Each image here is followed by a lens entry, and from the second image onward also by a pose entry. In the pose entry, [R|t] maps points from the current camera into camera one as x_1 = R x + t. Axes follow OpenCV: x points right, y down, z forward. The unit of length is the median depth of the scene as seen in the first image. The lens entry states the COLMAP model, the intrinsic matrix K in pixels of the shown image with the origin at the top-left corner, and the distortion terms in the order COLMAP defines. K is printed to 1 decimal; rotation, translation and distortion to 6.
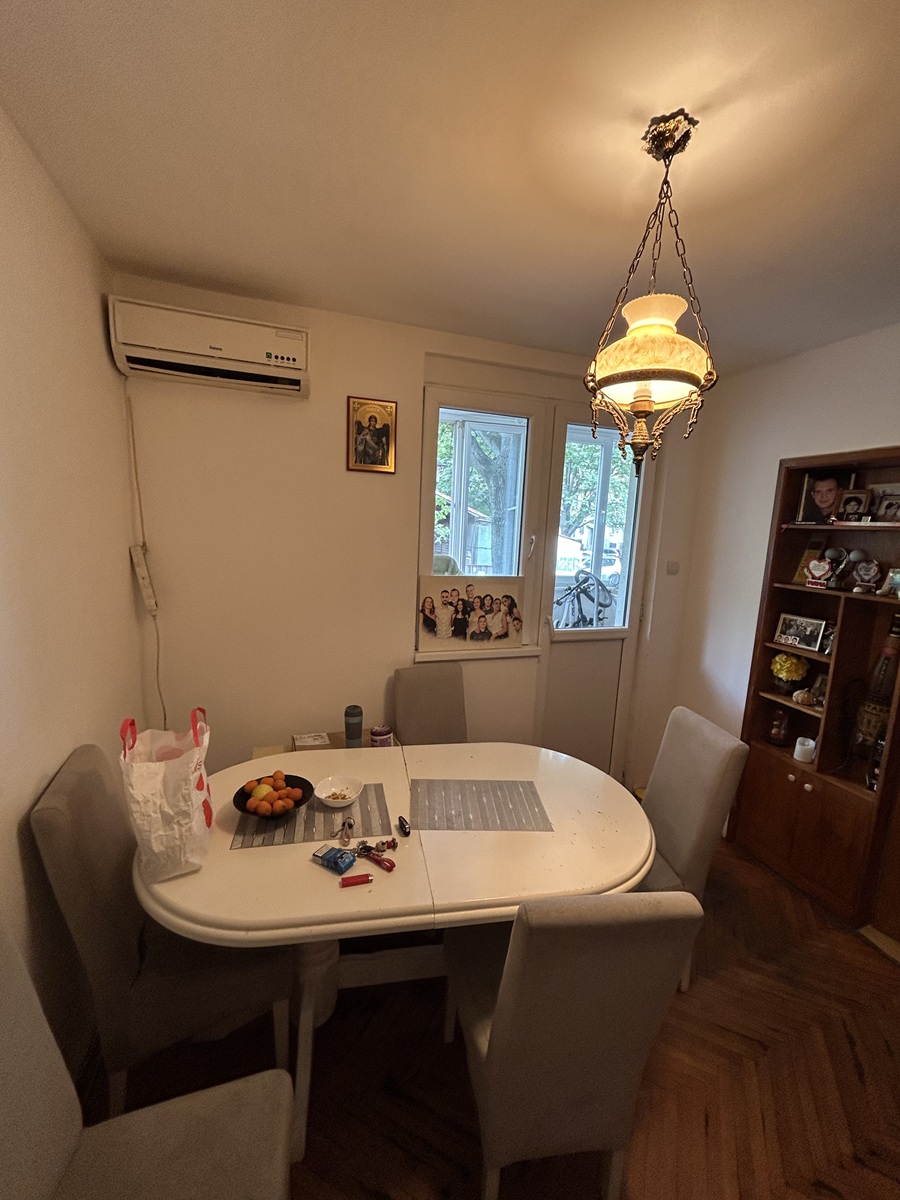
lens RADIAL K [[484.5, 0, 450.9], [0, 484.5, 600.7], [0, 0, 1]] dist [-0.007392, 0.003499]
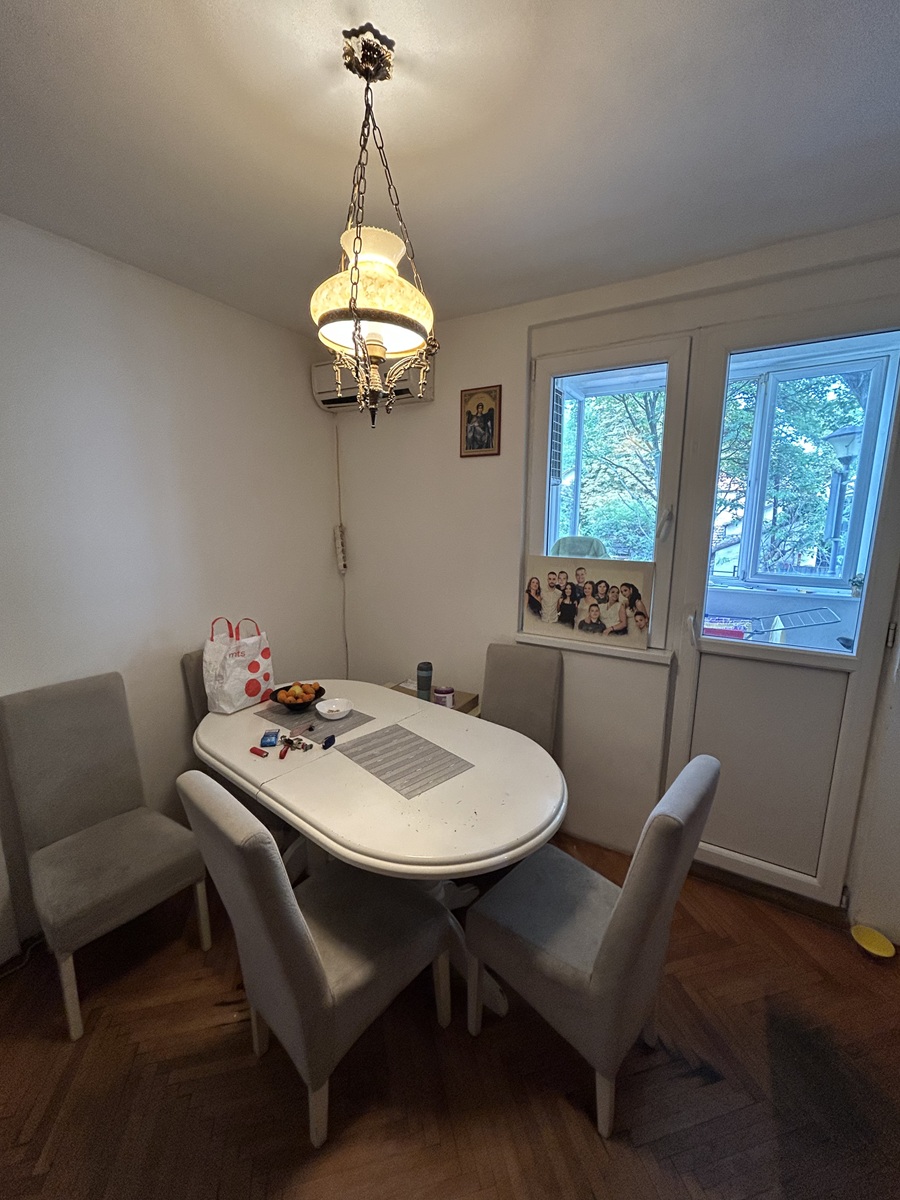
lens RADIAL K [[484.5, 0, 450.9], [0, 484.5, 600.7], [0, 0, 1]] dist [-0.007392, 0.003499]
pose [[0.648761, 0.097977, -0.754658, 0.569697], [-0.099265, 0.994100, 0.043729, 0.012345], [0.754490, 0.046541, 0.654659, 0.232174]]
